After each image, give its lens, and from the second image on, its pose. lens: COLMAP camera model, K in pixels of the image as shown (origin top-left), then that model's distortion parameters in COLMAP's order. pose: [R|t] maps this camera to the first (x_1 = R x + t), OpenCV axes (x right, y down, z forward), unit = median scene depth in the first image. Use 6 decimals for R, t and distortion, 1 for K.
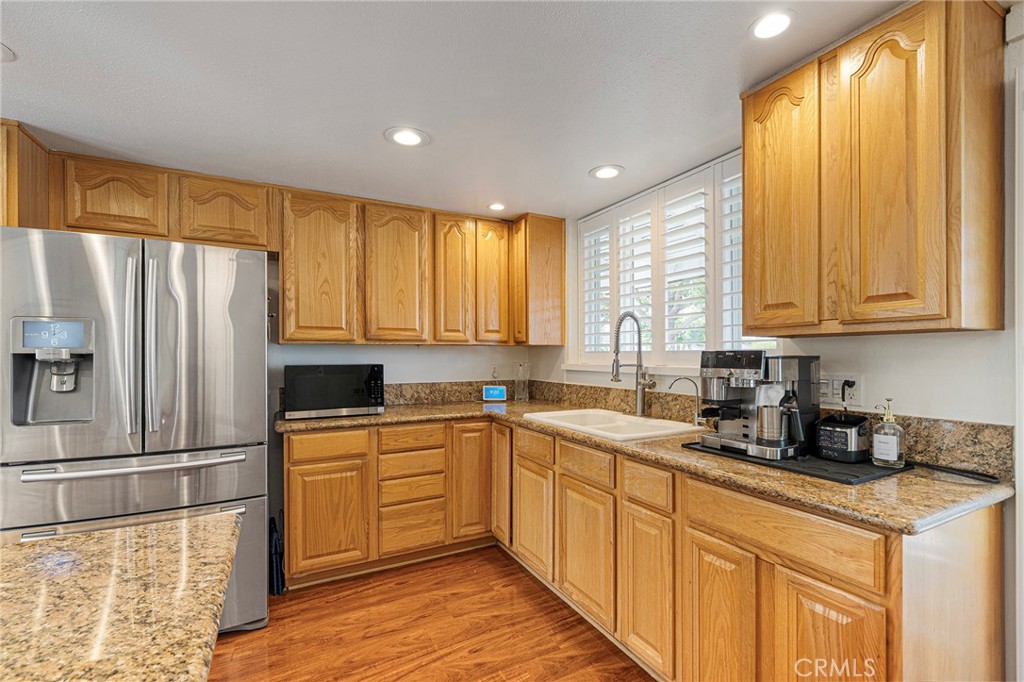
lens RADIAL K [[446.3, 0, 507.4], [0, 446.3, 359.4], [0, 0, 1]] dist [0.000145, 0.000069]
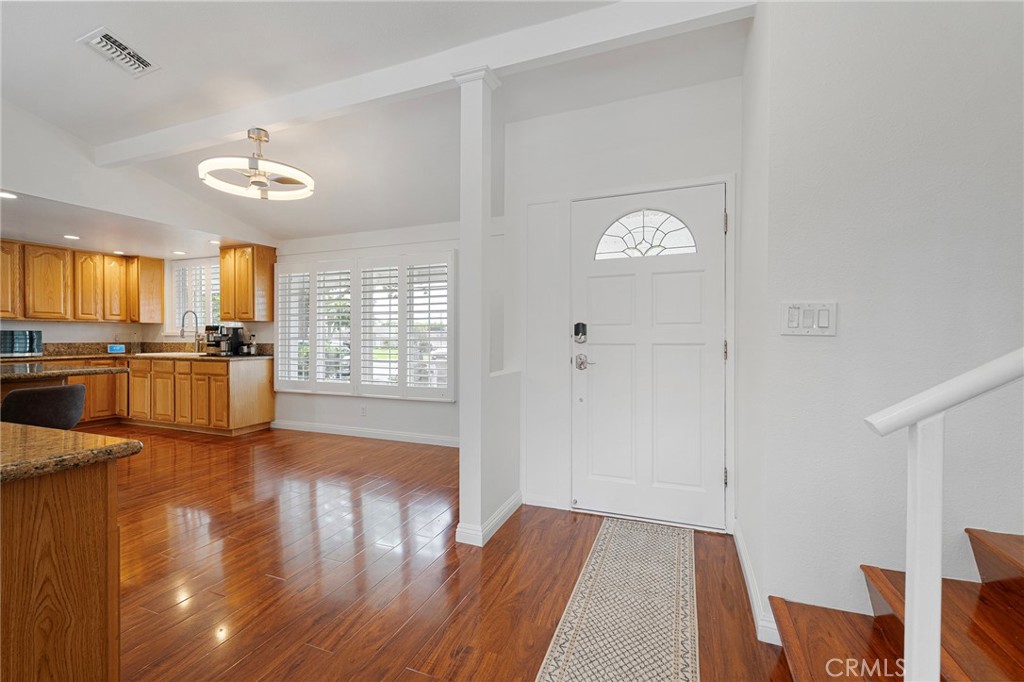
lens RADIAL K [[445.4, 0, 506.7], [0, 445.4, 340.5], [0, 0, 1]] dist [-0.000073, 0.000079]
pose [[0.759398, -0.002252, 0.650622, -0.002602], [0.003520, 0.999994, -0.000646, 0.062410], [-0.650616, 0.002781, 0.759402, -1.806306]]
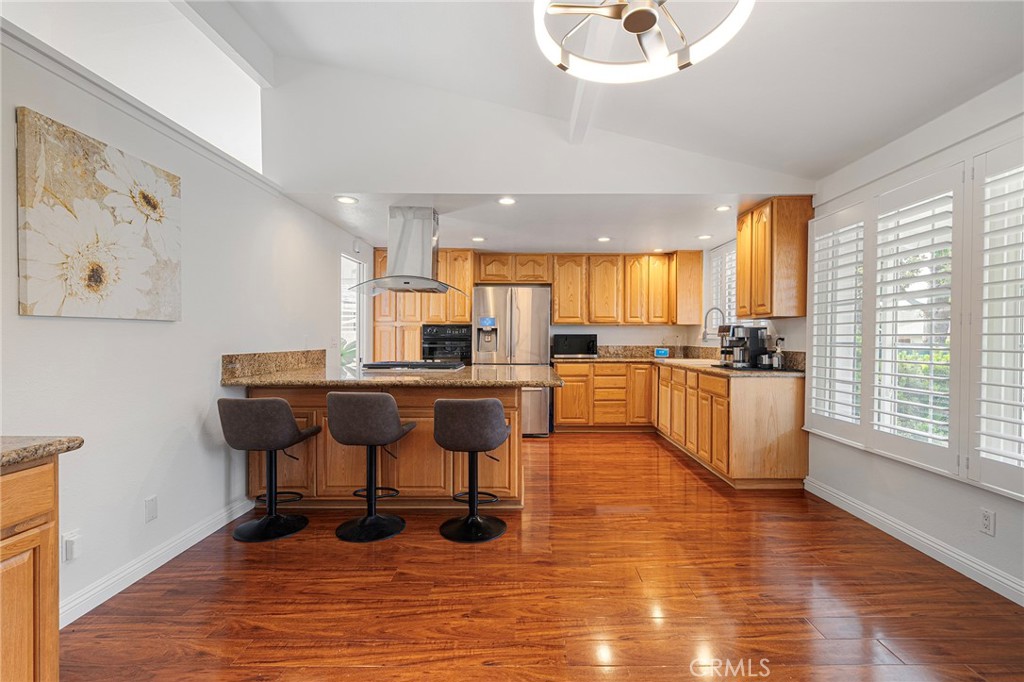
lens RADIAL K [[461.9, 0, 527.4], [0, 461.9, 344.4], [0, 0, 1]] dist [0.002864, 0.000070]
pose [[0.890125, 0.010666, -0.455592, 0.414647], [-0.008600, 0.999941, 0.006608, 0.047119], [0.455636, -0.001964, 0.890164, -1.062670]]
